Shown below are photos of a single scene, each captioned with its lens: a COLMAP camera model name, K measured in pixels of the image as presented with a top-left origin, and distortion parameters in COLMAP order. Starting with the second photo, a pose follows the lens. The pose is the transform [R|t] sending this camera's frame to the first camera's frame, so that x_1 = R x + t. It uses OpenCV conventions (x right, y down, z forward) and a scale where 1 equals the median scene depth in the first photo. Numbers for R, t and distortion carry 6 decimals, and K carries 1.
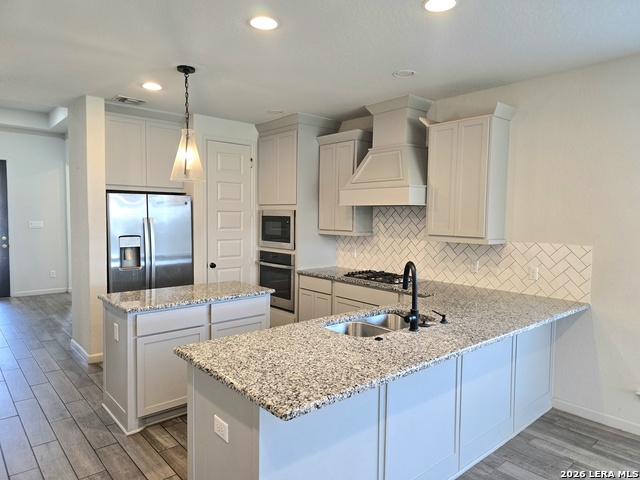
lens RADIAL K [[426.7, 0, 318.0], [0, 426.7, 240.5], [0, 0, 1]] dist [0.064119, -0.063773]
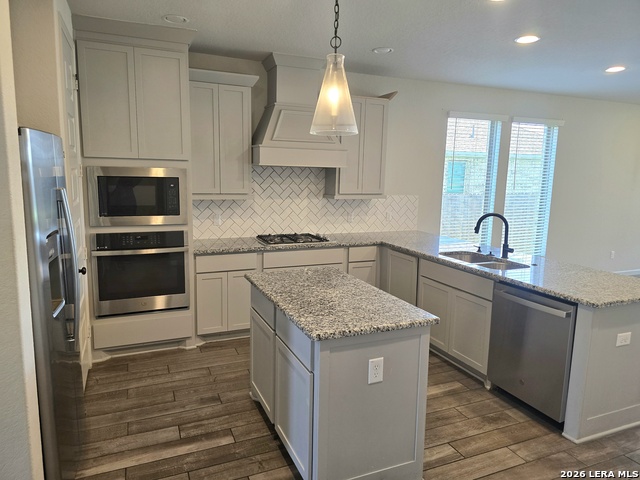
lens RADIAL K [[426.7, 0, 314.1], [0, 426.7, 238.3], [0, 0, 1]] dist [0.064119, -0.063773]
pose [[0.307670, -0.153773, 0.938985, -0.730400], [0.039330, 0.988066, 0.148923, -0.059196], [-0.950680, -0.008889, 0.310046, 0.609404]]
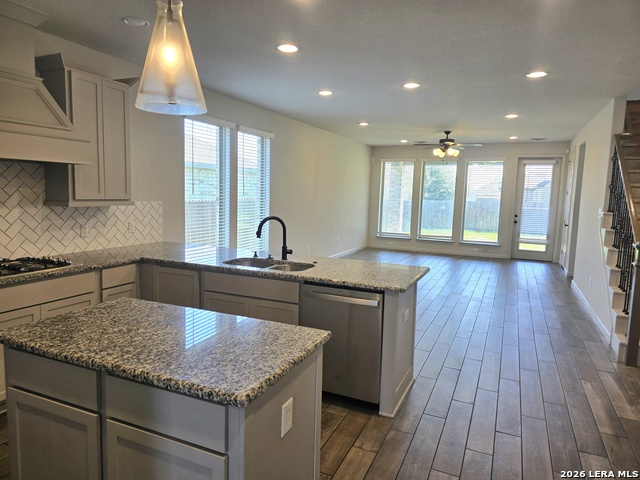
lens RADIAL K [[426.7, 0, 314.6], [0, 426.7, 234.1], [0, 0, 1]] dist [0.064119, -0.063773]
pose [[-0.417928, -0.119761, 0.900552, -0.619885], [0.018059, 0.989982, 0.140035, -0.049844], [-0.908301, 0.074787, -0.411578, 0.795354]]
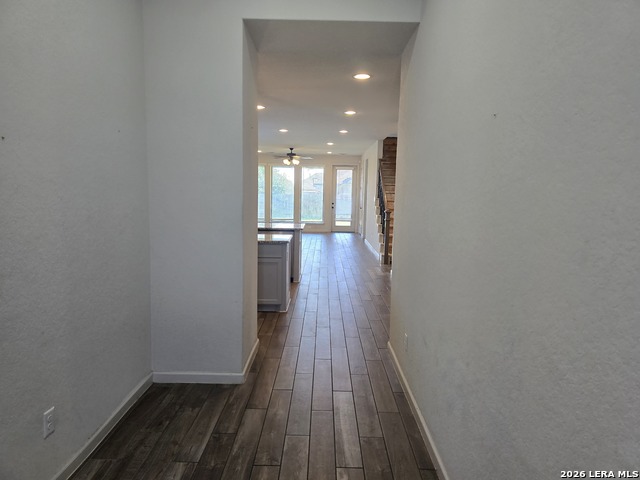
lens RADIAL K [[426.7, 0, 323.0], [0, 426.7, 237.2], [0, 0, 1]] dist [0.064119, -0.063773]
pose [[-0.758627, -0.105946, 0.642853, -1.136567], [0.001687, 0.986367, 0.164550, -0.099198], [-0.651522, 0.125917, -0.748106, 1.485694]]
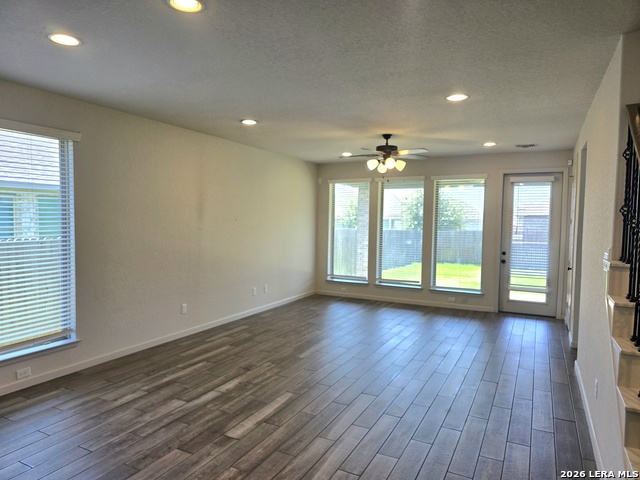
lens RADIAL K [[426.7, 0, 323.9], [0, 426.7, 241.6], [0, 0, 1]] dist [0.064119, -0.063773]
pose [[-0.386642, -0.068560, 0.919678, -0.277200], [0.033337, 0.995542, 0.088231, -0.021866], [-0.921627, 0.064773, -0.382633, 0.192927]]
